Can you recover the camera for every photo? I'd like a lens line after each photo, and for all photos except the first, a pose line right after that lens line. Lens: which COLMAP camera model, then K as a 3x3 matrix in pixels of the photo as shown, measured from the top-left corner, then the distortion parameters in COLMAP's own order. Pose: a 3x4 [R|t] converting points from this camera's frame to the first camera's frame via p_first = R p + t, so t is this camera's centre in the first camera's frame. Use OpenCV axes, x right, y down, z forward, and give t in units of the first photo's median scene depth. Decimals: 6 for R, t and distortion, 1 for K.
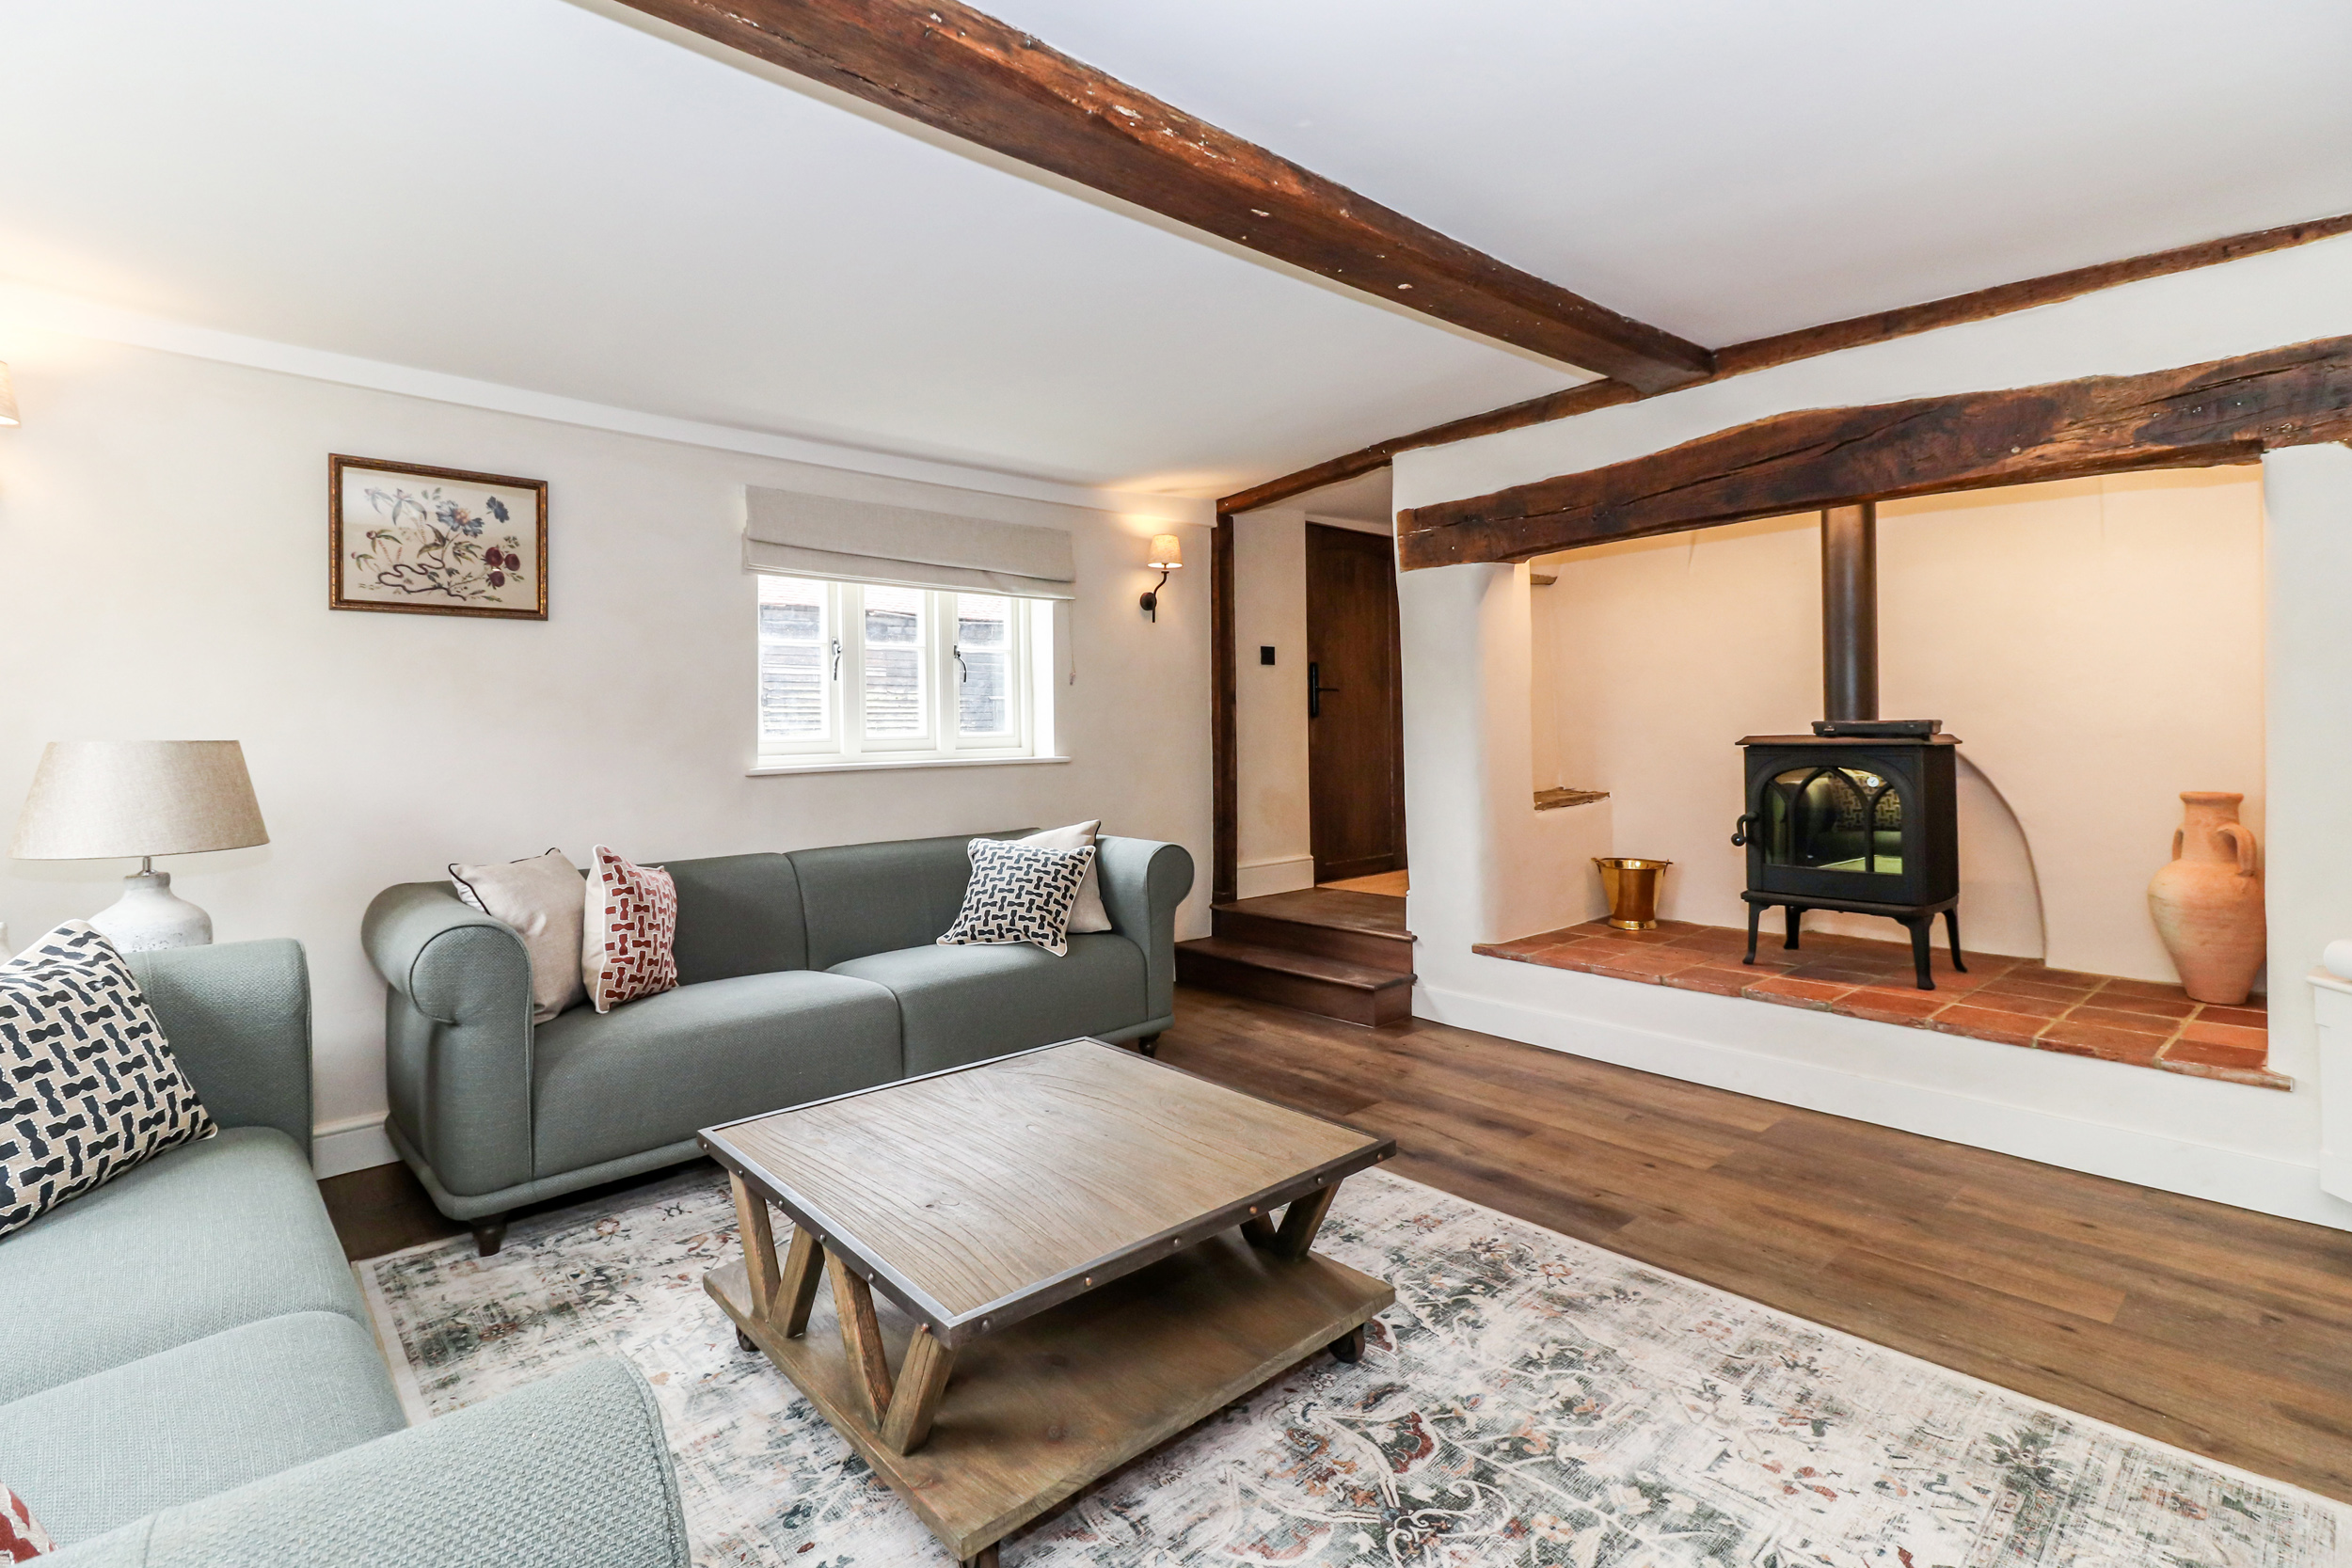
lens RADIAL K [[1088.6, 0, 1137.3], [0, 1088.6, 720.2], [0, 0, 1]] dist [0.010673, -0.008018]
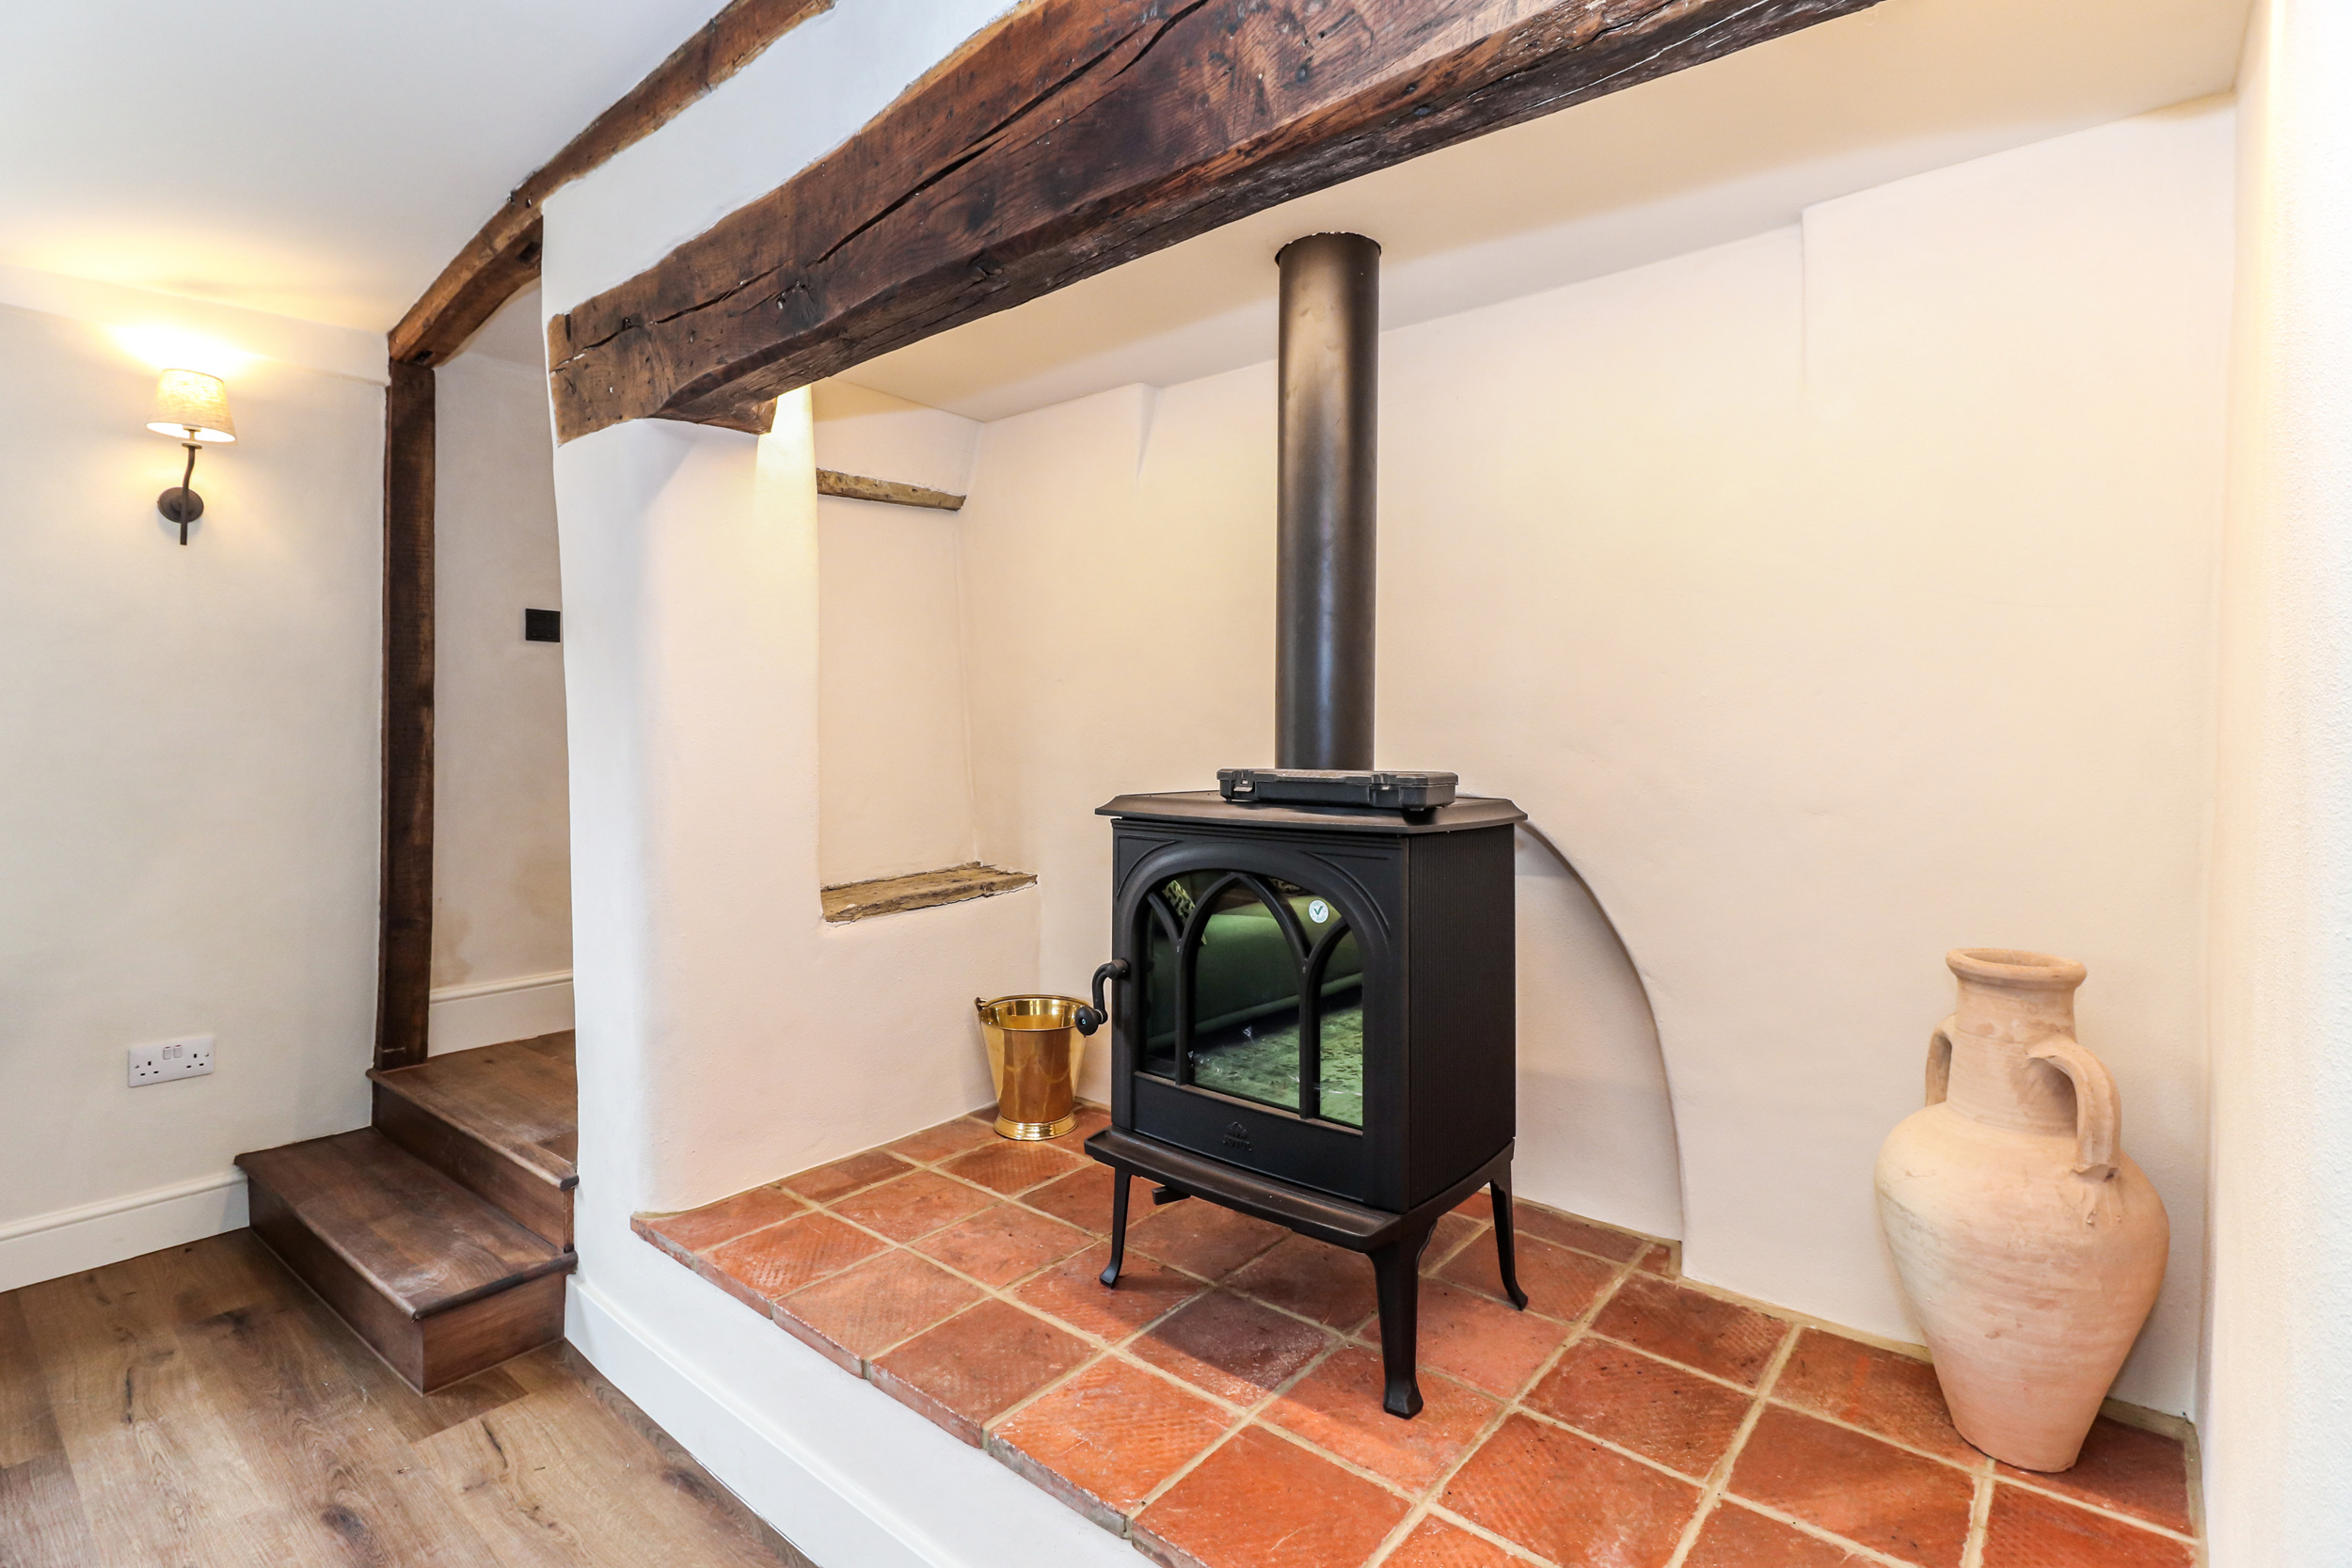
lens RADIAL K [[1088.6, 0, 1125.6], [0, 1088.6, 736.1], [0, 0, 1]] dist [0.010673, -0.008018]
pose [[0.988482, 0.017948, 0.150268, 0.535378], [-0.019213, 0.999791, 0.006970, -0.015611], [-0.150112, -0.009777, 0.988621, 0.588083]]
